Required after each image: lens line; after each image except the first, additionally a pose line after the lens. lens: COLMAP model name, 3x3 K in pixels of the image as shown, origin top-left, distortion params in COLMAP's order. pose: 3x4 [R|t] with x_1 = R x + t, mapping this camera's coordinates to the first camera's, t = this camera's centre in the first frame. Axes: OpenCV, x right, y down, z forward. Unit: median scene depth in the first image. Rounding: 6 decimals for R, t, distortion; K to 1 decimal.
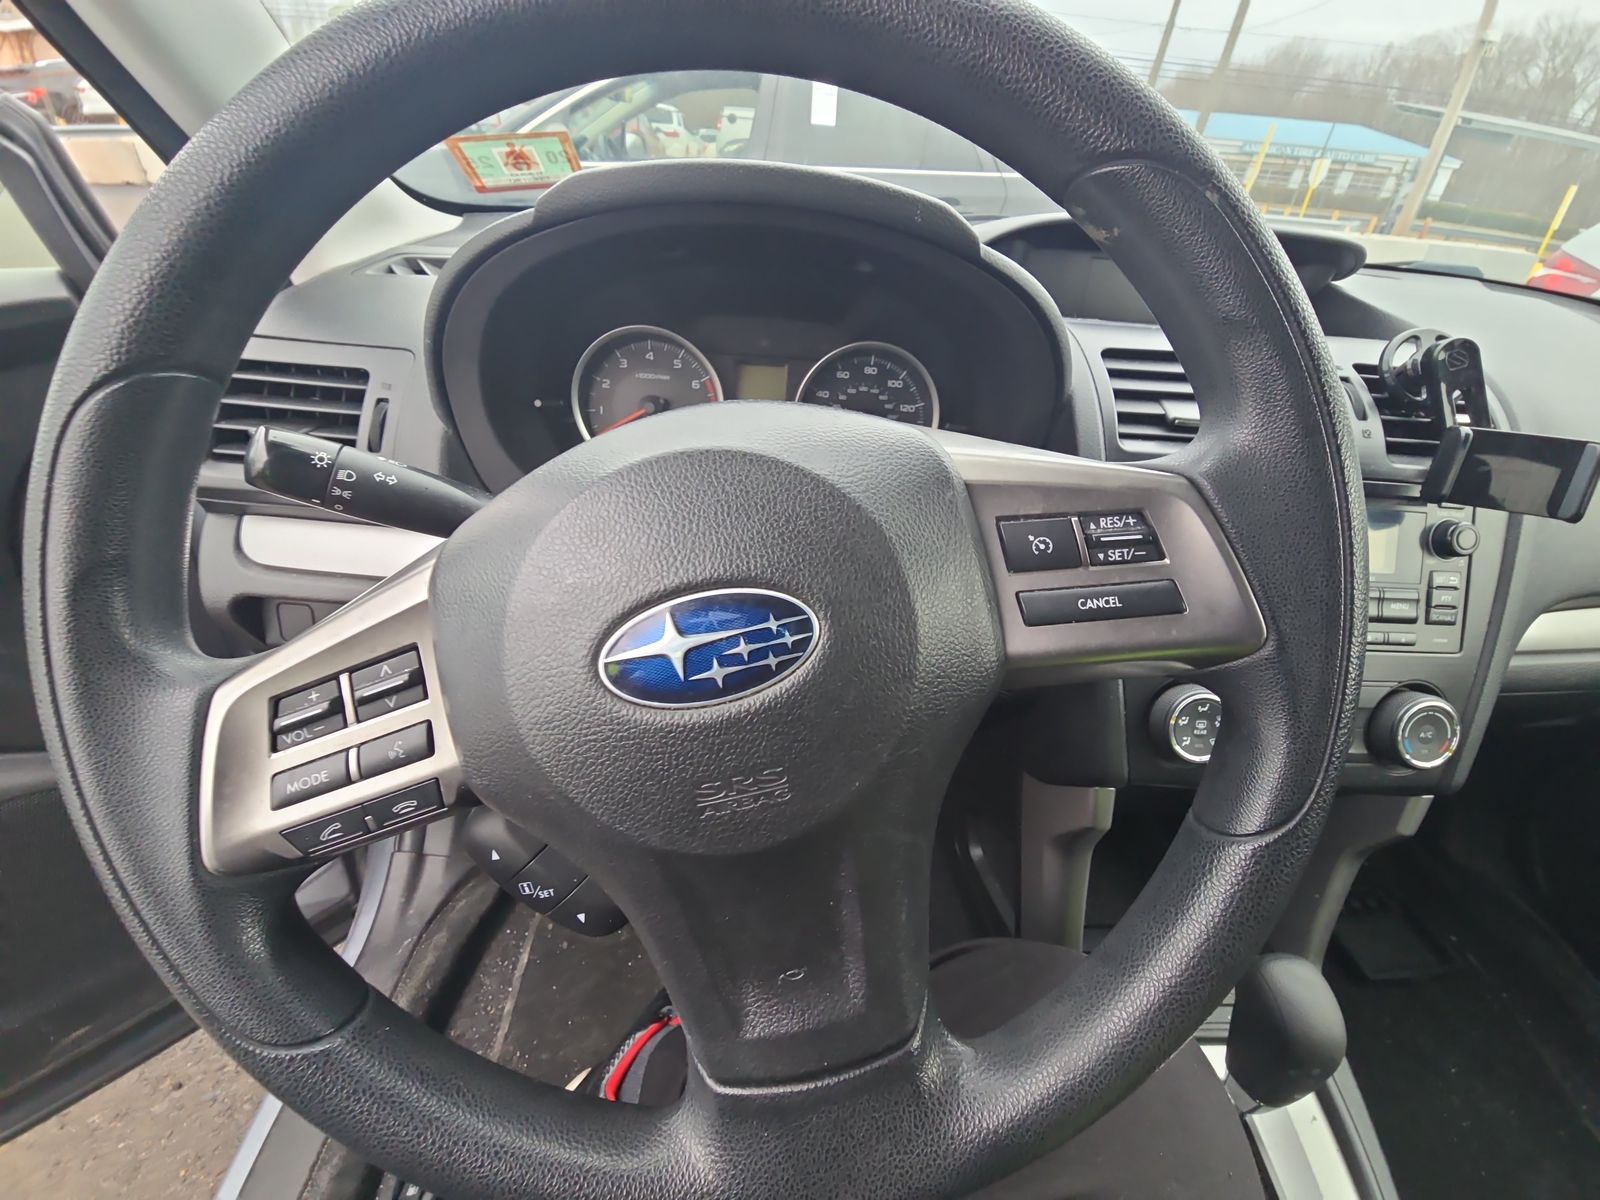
lens RADIAL K [[654.4, 0, 805.8], [0, 654.4, 586.5], [0, 0, 1]] dist [0.036196, -0.024744]
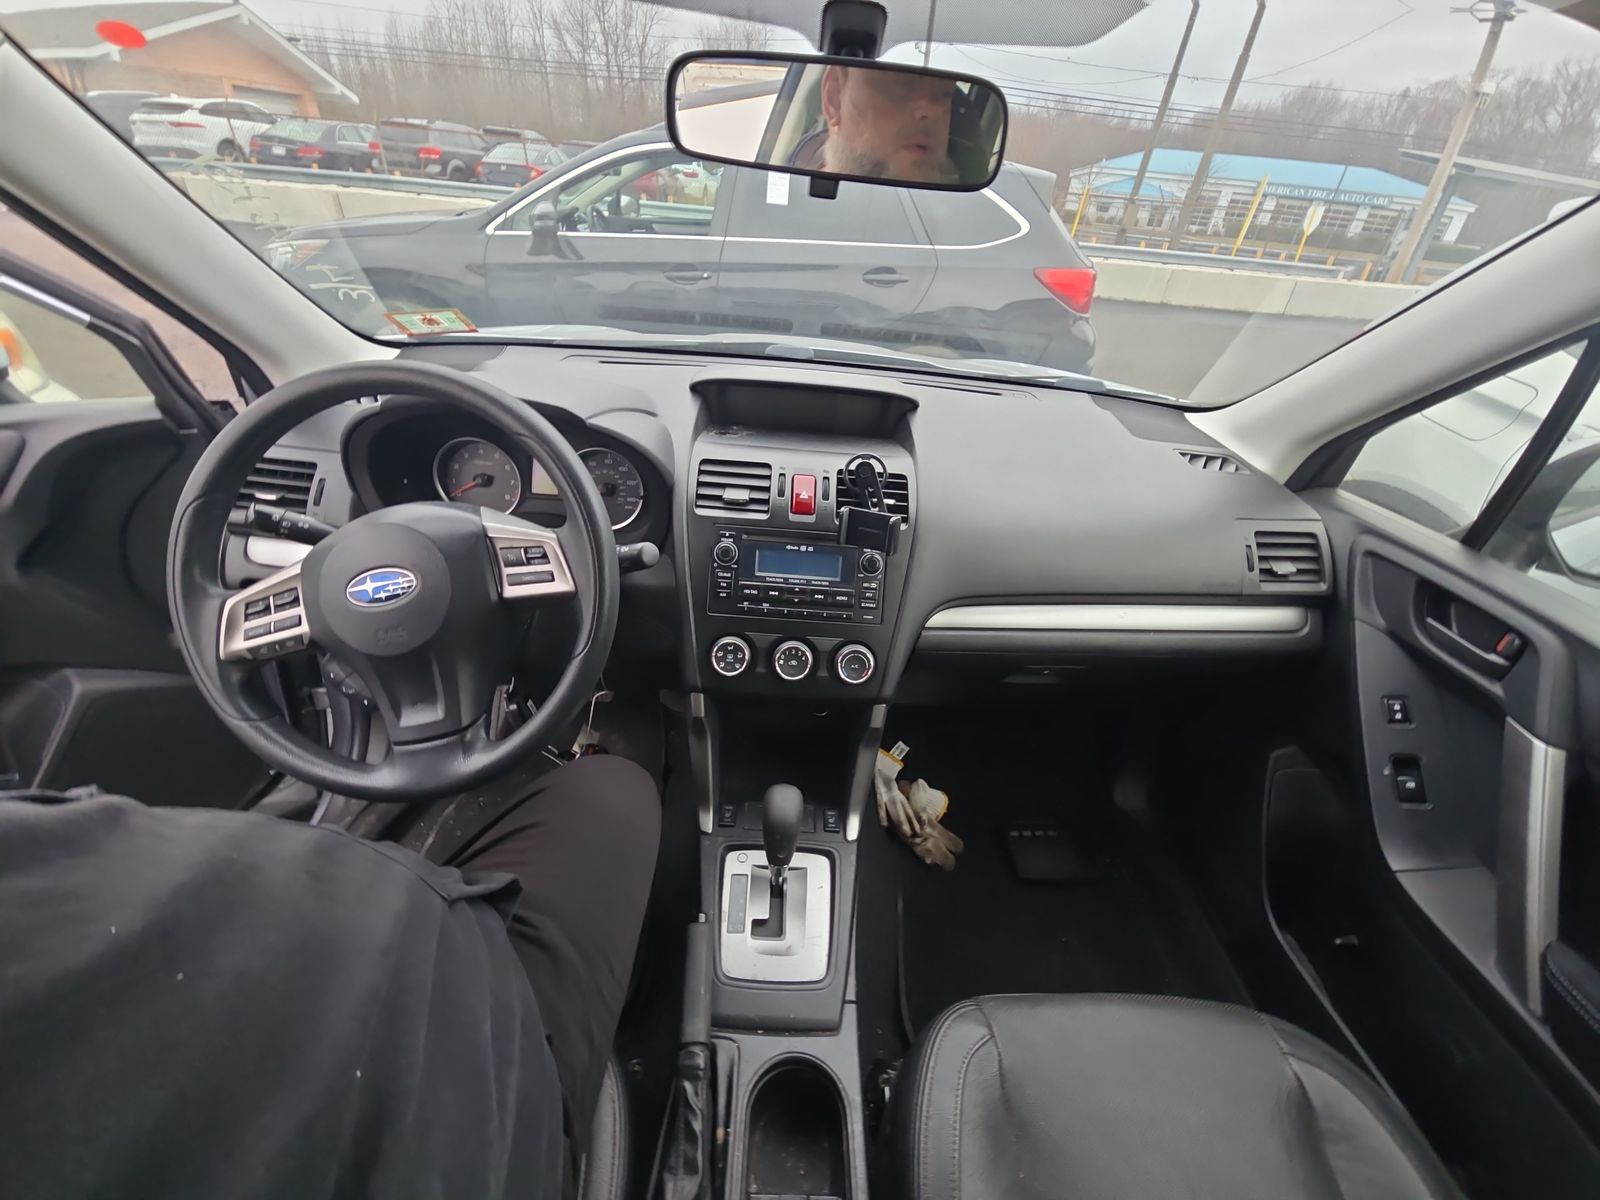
lens RADIAL K [[656.8, 0, 804.6], [0, 656.8, 592.3], [0, 0, 1]] dist [0.035769, -0.024437]
pose [[0.999273, 0.027437, -0.026464, 0.810219], [-0.028181, 0.999206, -0.028161, 0.062106], [0.025670, 0.028886, 0.999253, -0.875652]]
